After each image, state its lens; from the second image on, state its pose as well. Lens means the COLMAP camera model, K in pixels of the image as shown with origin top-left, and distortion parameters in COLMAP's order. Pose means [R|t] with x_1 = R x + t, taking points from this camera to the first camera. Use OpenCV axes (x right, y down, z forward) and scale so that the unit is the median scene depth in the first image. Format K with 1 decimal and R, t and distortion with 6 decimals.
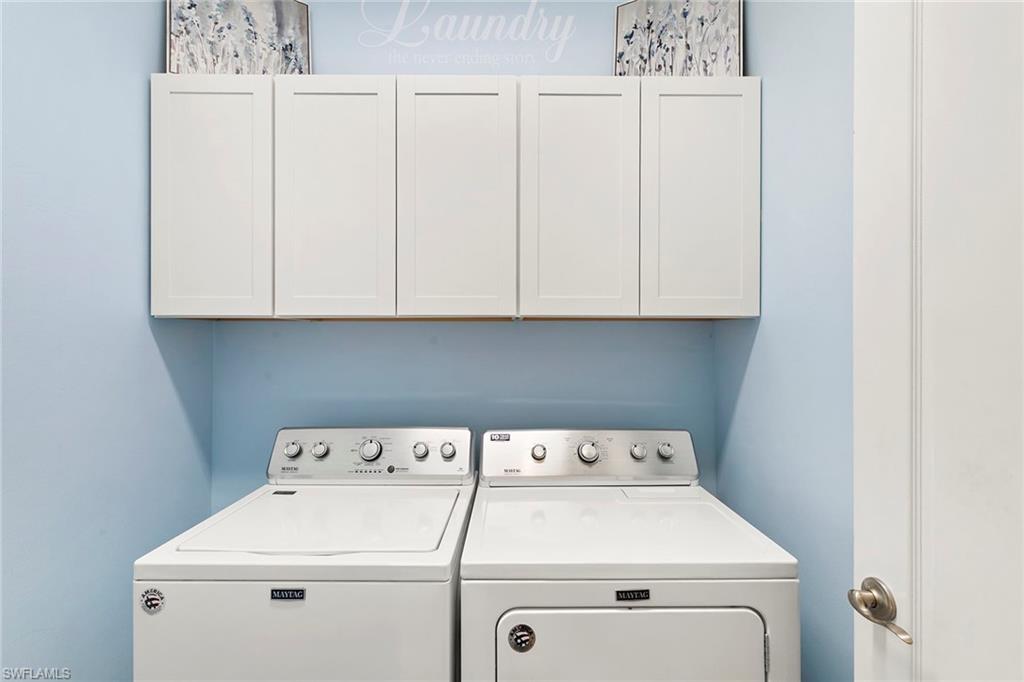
lens RADIAL K [[461.4, 0, 512.2], [0, 461.4, 337.0], [0, 0, 1]] dist [0.002374, 0.000672]
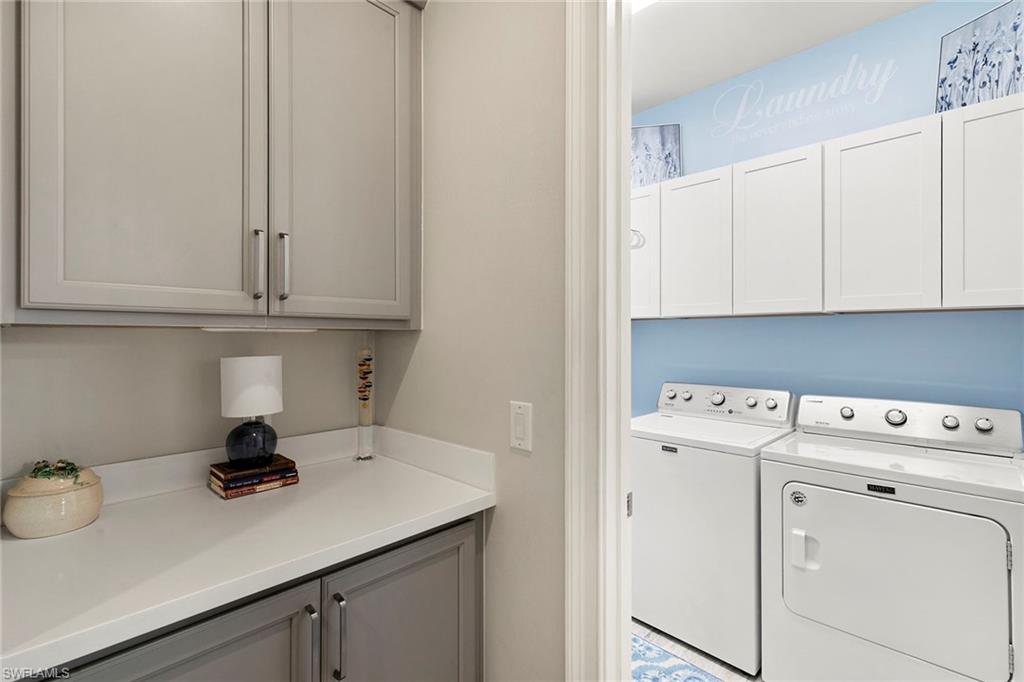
lens RADIAL K [[461.4, 0, 513.8], [0, 461.4, 336.1], [0, 0, 1]] dist [0.002374, 0.000672]
pose [[0.718706, -0.002250, -0.695310, 0.284723], [0.002578, 0.999997, -0.000571, 0.025367], [0.695309, -0.001382, 0.718710, -0.611423]]
